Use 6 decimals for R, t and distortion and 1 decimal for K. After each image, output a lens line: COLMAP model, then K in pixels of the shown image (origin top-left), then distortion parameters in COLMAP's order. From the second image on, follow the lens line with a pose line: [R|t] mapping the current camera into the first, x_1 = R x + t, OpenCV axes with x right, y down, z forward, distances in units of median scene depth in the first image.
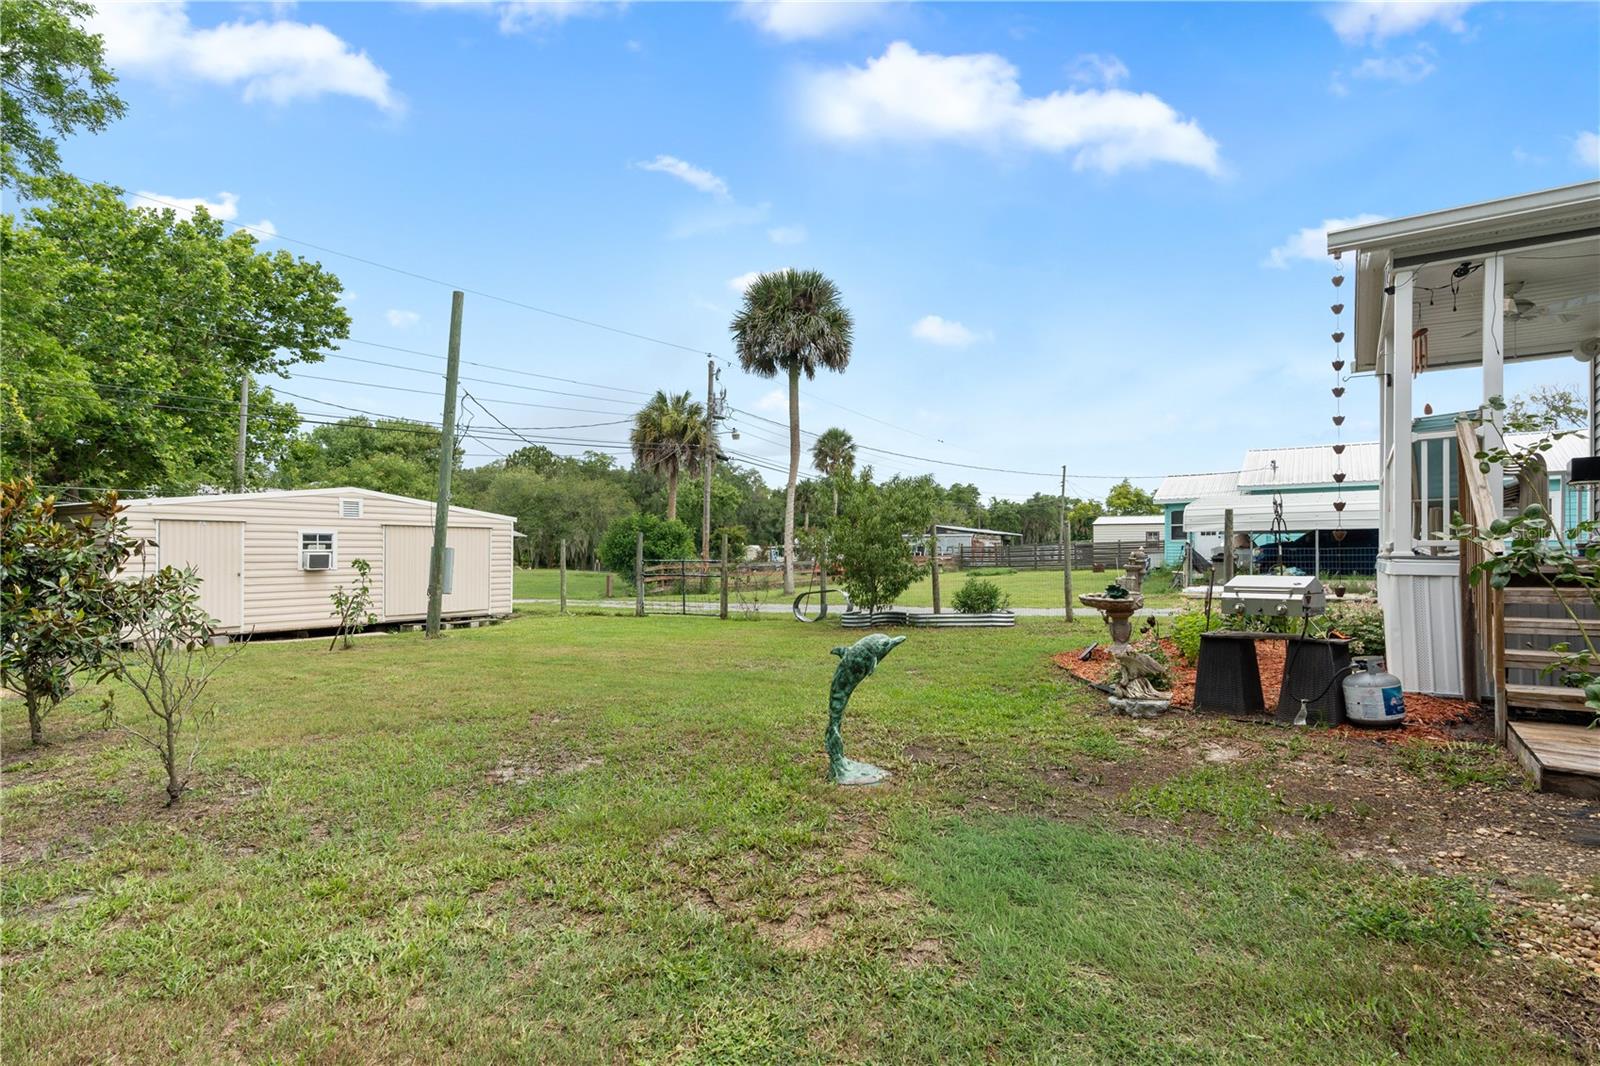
lens RADIAL K [[776.0, 0, 799.4], [0, 776.0, 563.7], [0, 0, 1]] dist [-0.001426, -0.000212]
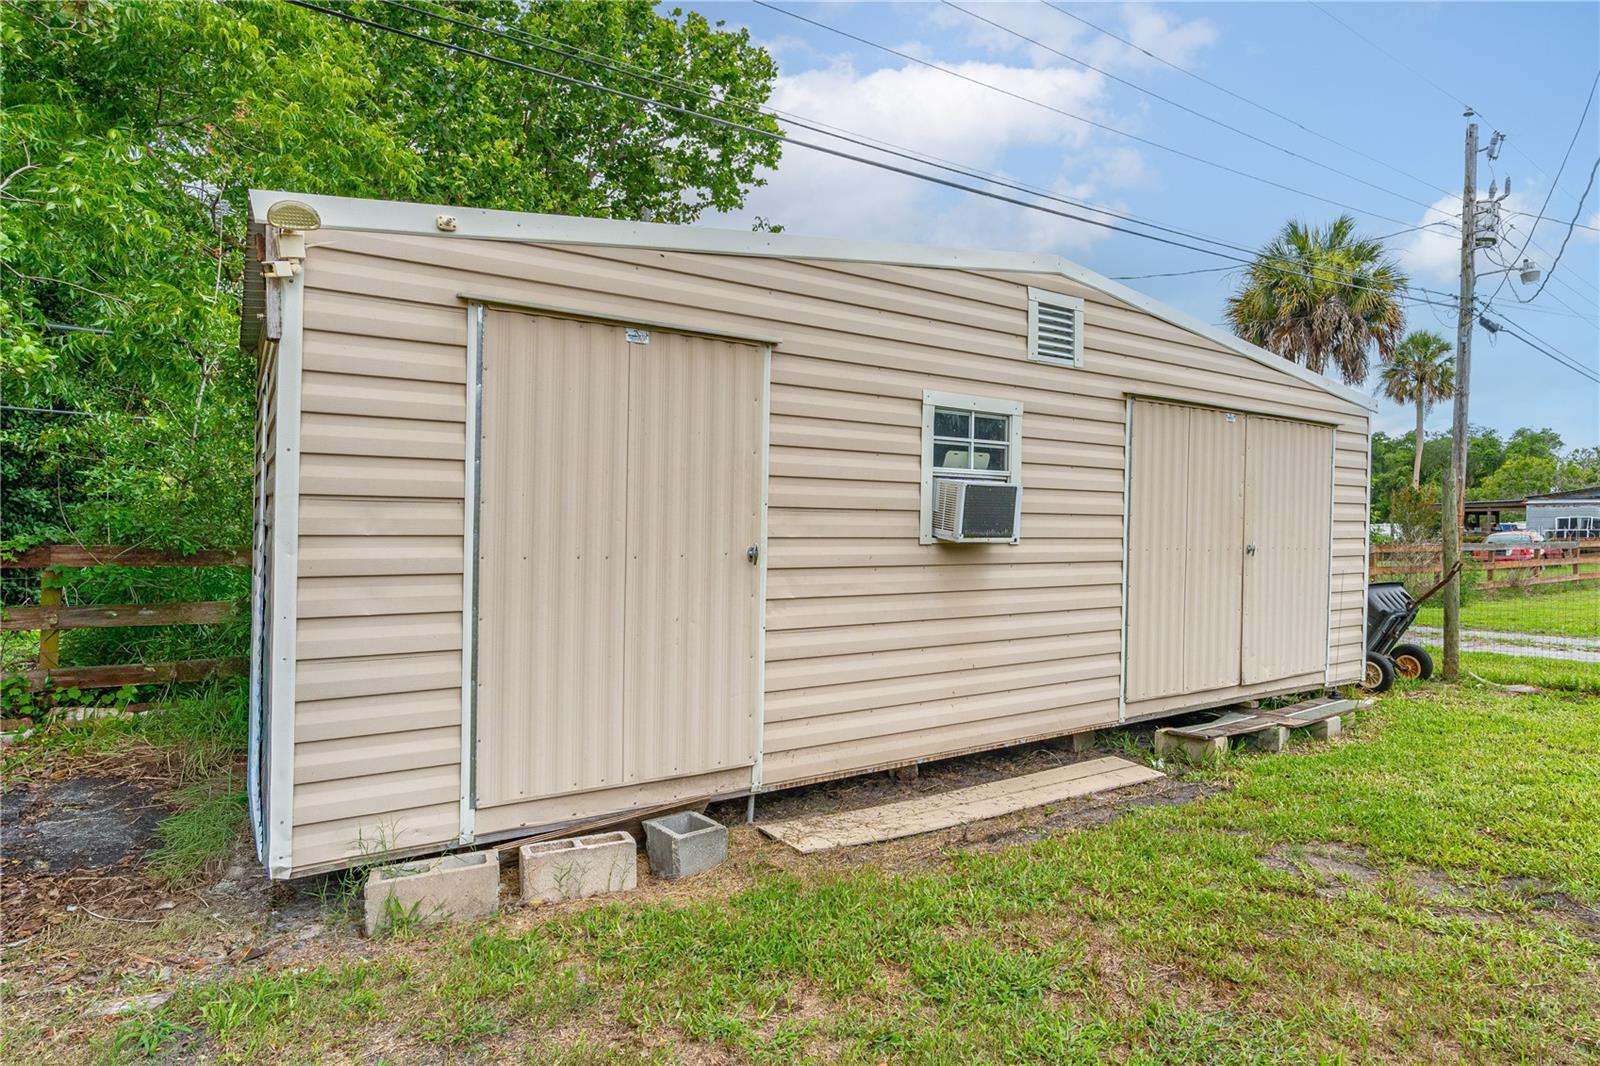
lens RADIAL K [[741.9, 0, 800.0], [0, 741.9, 533.0], [0, 0, 1]] dist [-0.001838, -0.000884]
pose [[0.942099, 0.024858, -0.334413, -0.578822], [-0.026391, 0.999652, -0.000038, 0.005715], [0.334295, 0.008862, 0.942427, 0.719519]]
